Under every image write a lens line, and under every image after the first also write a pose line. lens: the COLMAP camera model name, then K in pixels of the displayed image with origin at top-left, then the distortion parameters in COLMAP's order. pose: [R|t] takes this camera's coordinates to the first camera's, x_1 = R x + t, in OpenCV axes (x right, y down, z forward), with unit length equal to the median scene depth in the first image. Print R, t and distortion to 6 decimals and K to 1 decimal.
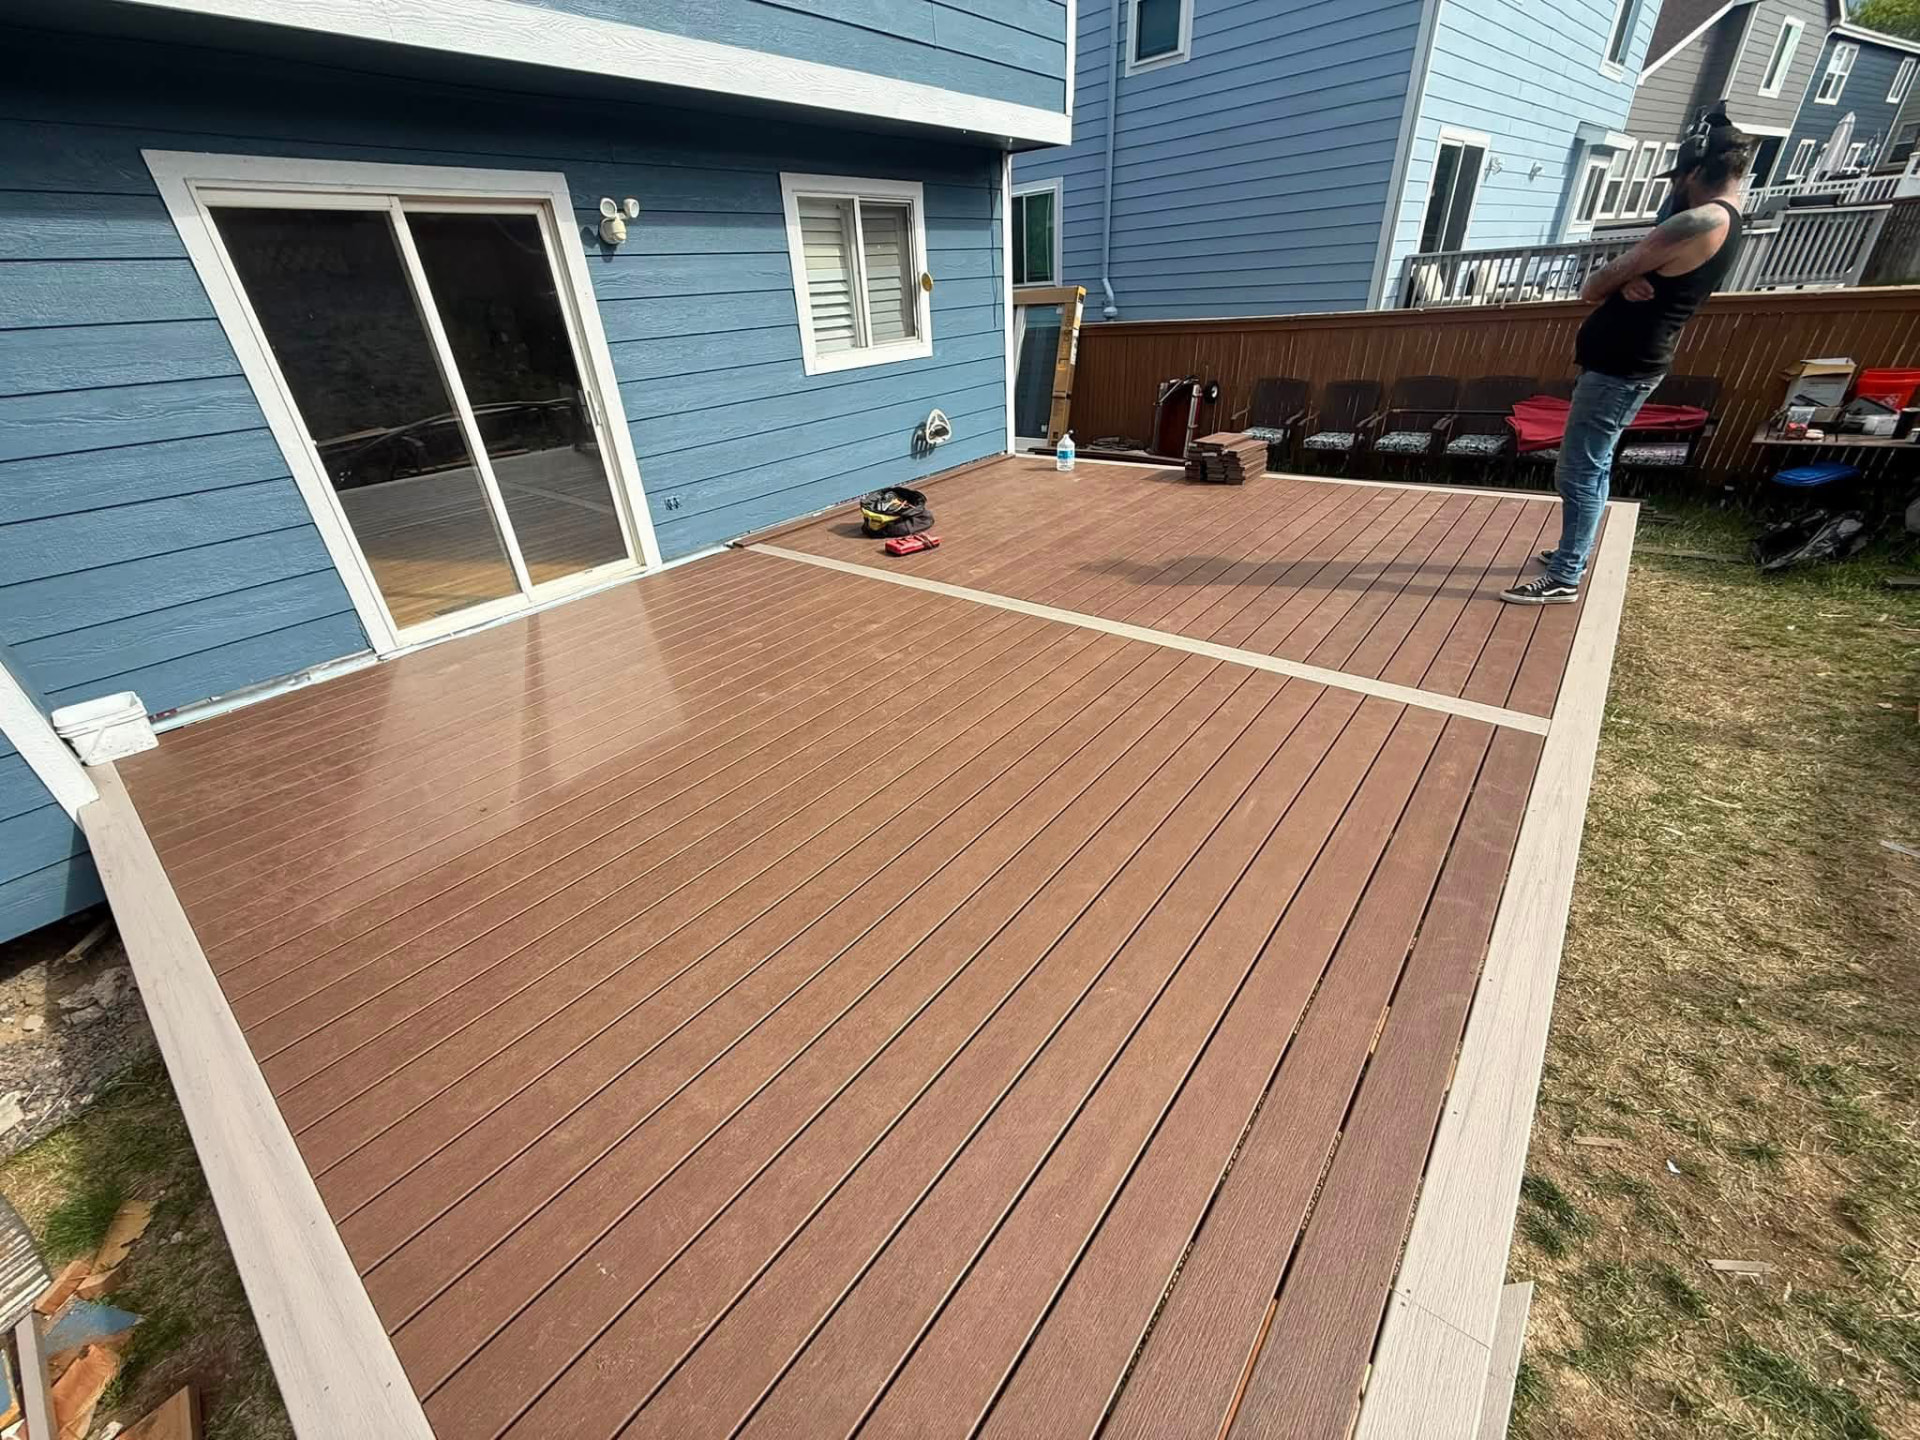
lens RADIAL K [[748.9, 0, 956.7], [0, 748.9, 712.3], [0, 0, 1]] dist [-0.015437, -0.000160]
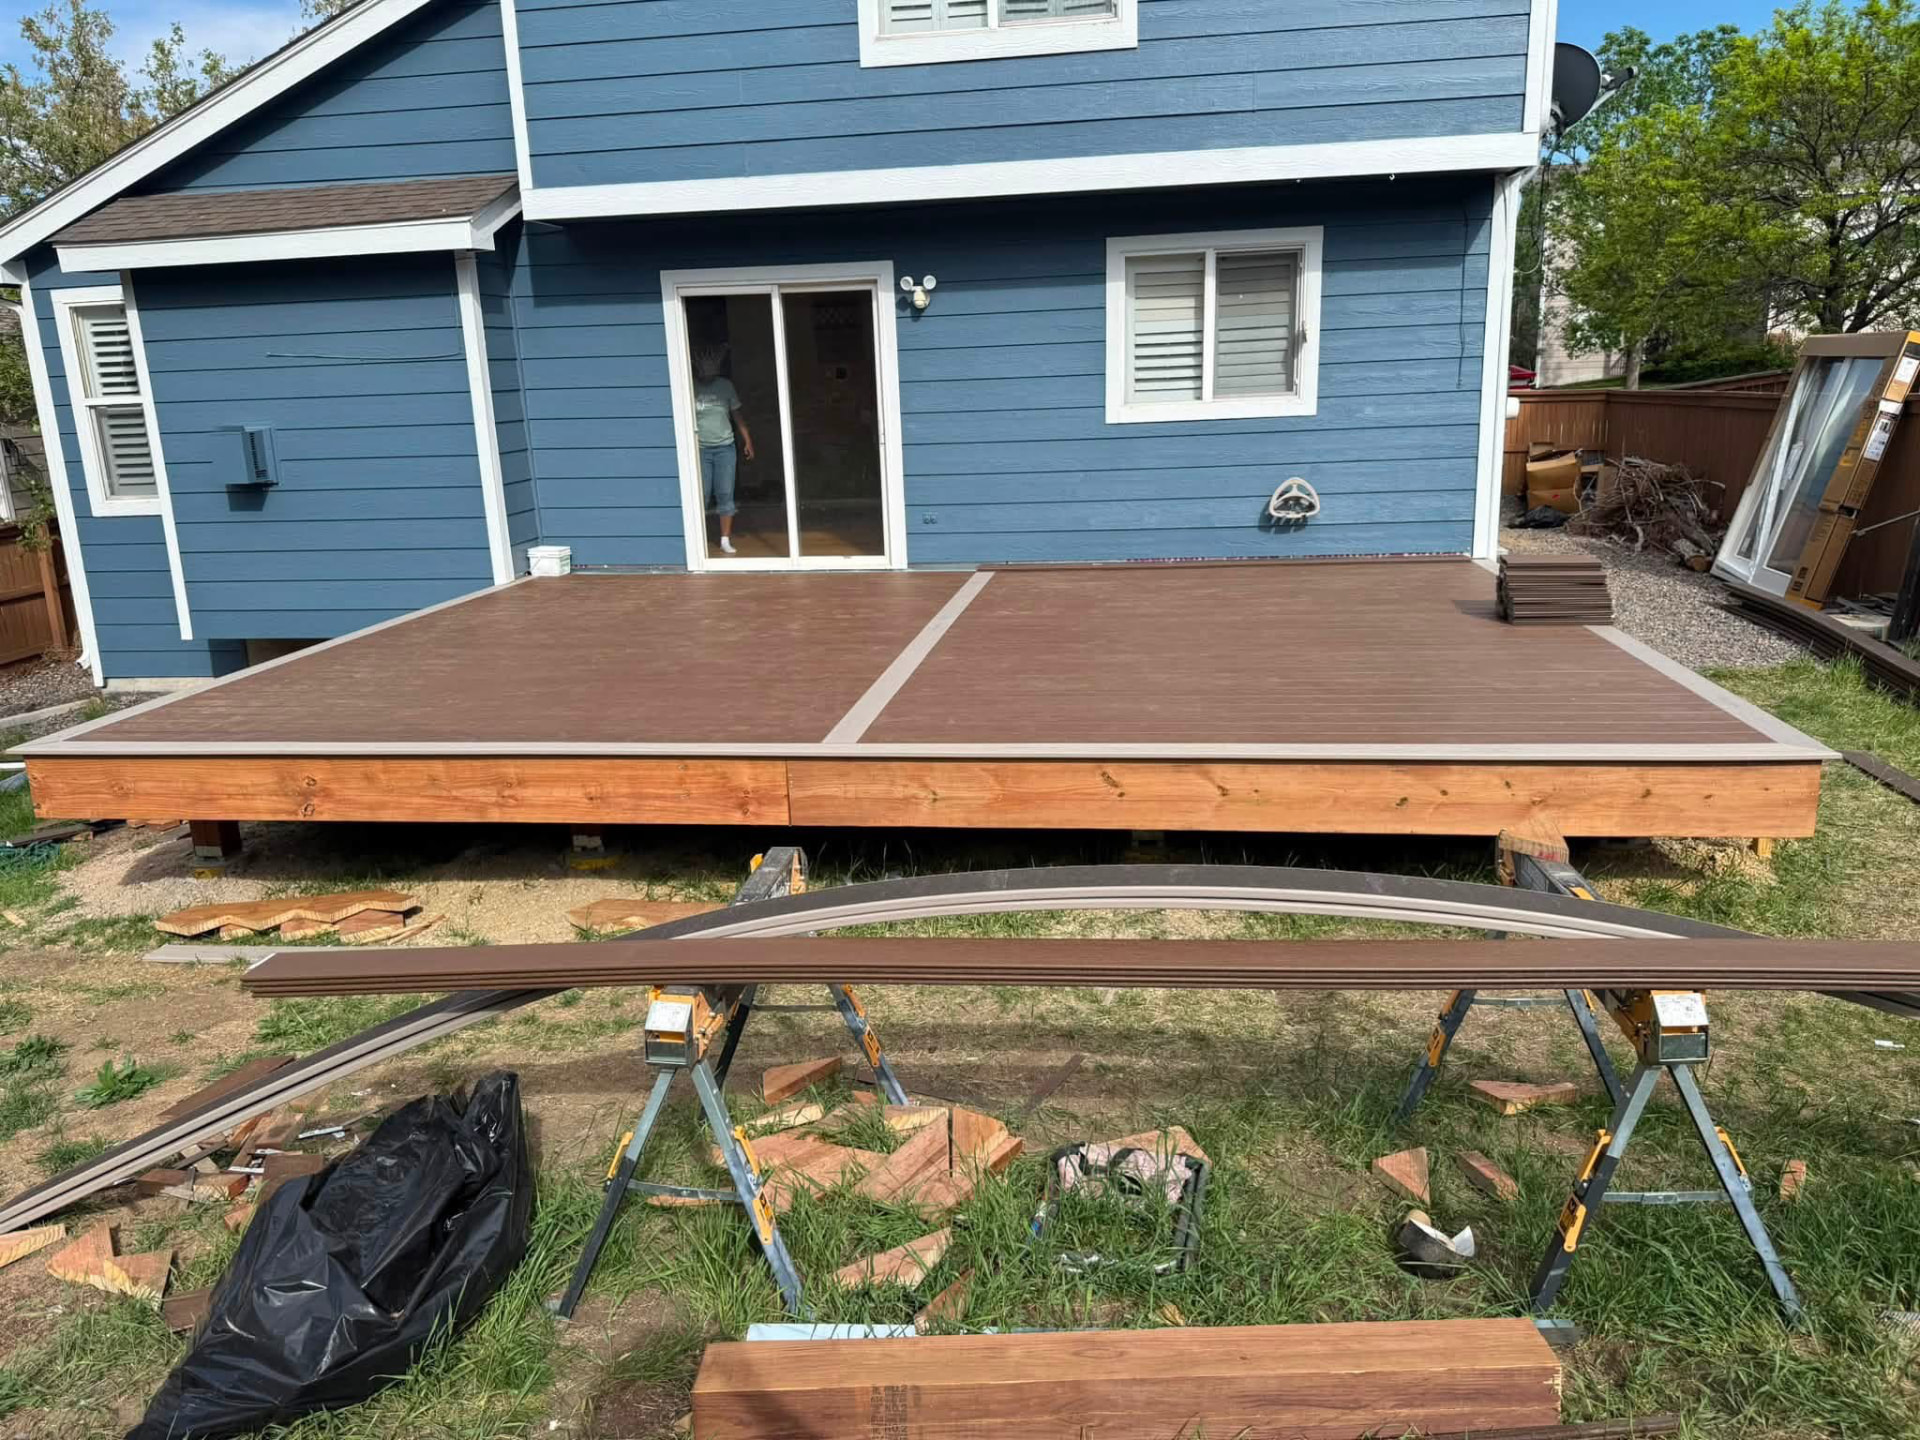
lens RADIAL K [[1351.6, 0, 957.2], [0, 1351.6, 720.1], [0, 0, 1]] dist [0.014452, -0.015636]
pose [[0.512148, 0.255081, -0.820145, 1.316008], [-0.415179, 0.909434, 0.023589, -0.069203], [0.751885, 0.328426, 0.571669, -0.015772]]
